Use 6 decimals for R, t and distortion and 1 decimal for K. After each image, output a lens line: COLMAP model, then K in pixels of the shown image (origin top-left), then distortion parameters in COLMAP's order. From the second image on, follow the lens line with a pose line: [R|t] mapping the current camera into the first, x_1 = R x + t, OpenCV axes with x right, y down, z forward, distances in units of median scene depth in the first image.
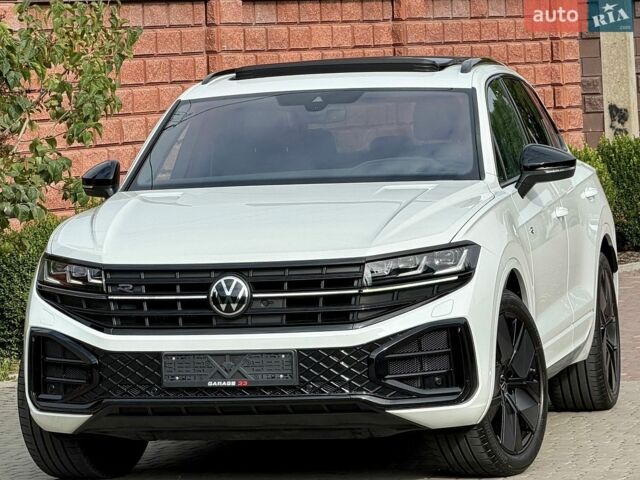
lens RADIAL K [[2290.8, 0, 321.5], [0, 2290.8, 327.9], [0, 0, 1]] dist [0.036711, -0.040159]
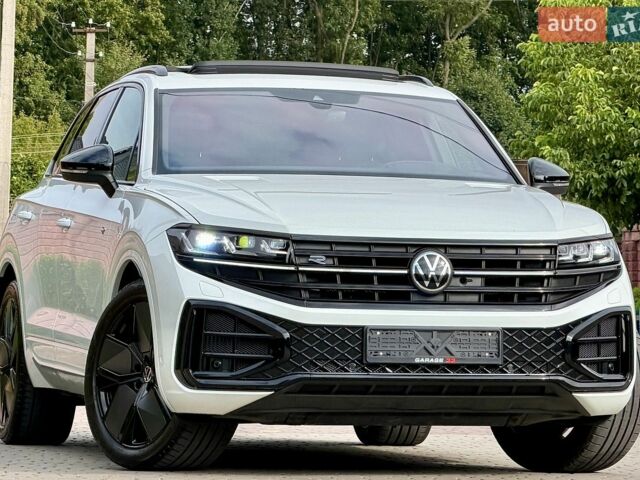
lens RADIAL K [[2396.9, 0, 275.6], [0, 2396.9, 238.9], [0, 0, 1]] dist [0.054822, 1.647227]
pose [[0.904822, 0.060370, 0.421488, -0.532808], [-0.018578, 0.994552, -0.102569, 0.078349], [-0.425384, 0.084976, 0.901015, 0.105197]]
